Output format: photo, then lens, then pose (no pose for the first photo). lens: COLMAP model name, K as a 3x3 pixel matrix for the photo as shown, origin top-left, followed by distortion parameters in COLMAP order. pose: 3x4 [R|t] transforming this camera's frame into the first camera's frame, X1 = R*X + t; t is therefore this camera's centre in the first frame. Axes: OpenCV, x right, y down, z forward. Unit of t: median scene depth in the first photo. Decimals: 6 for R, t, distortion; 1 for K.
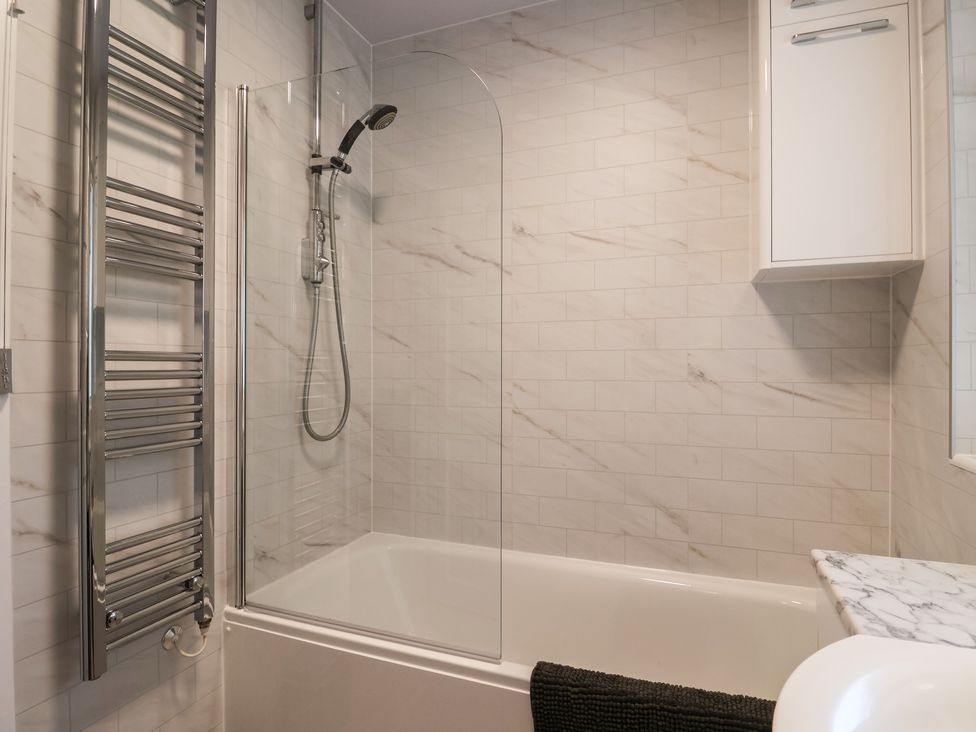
lens RADIAL K [[527.3, 0, 514.0], [0, 527.3, 362.9], [0, 0, 1]] dist [-0.001124, -0.000871]
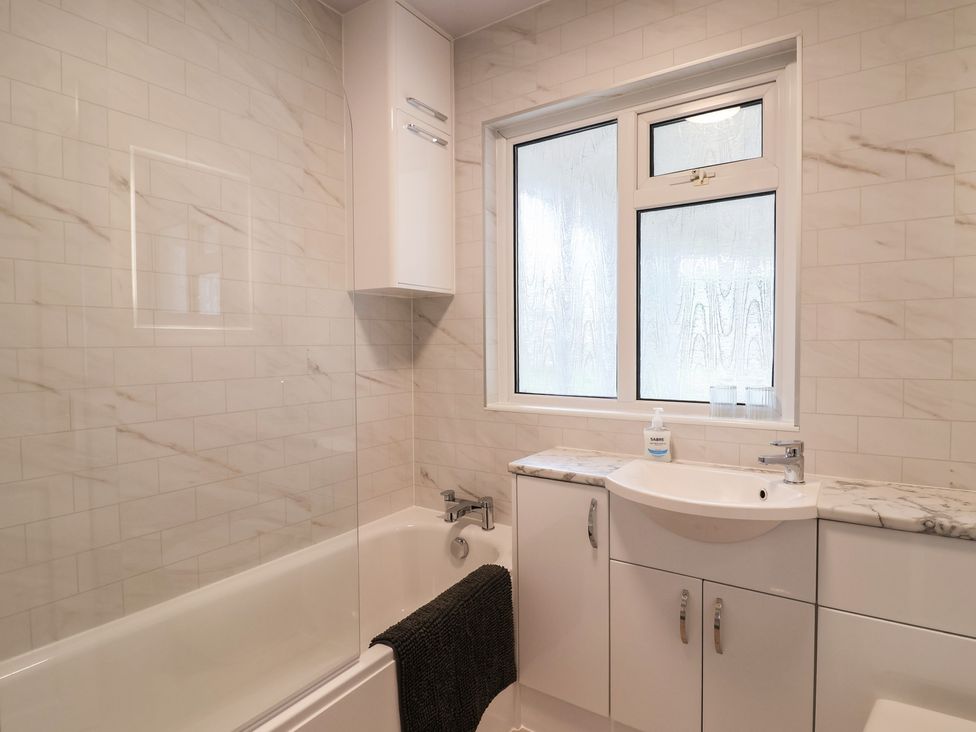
lens RADIAL K [[543.2, 0, 487.7], [0, 543.2, 364.5], [0, 0, 1]] dist [-0.001501, -0.002298]
pose [[0.232999, -0.038203, 0.971726, -0.687562], [0.005889, 0.999265, 0.037873, -0.026920], [-0.972459, -0.003102, 0.233053, 0.369887]]
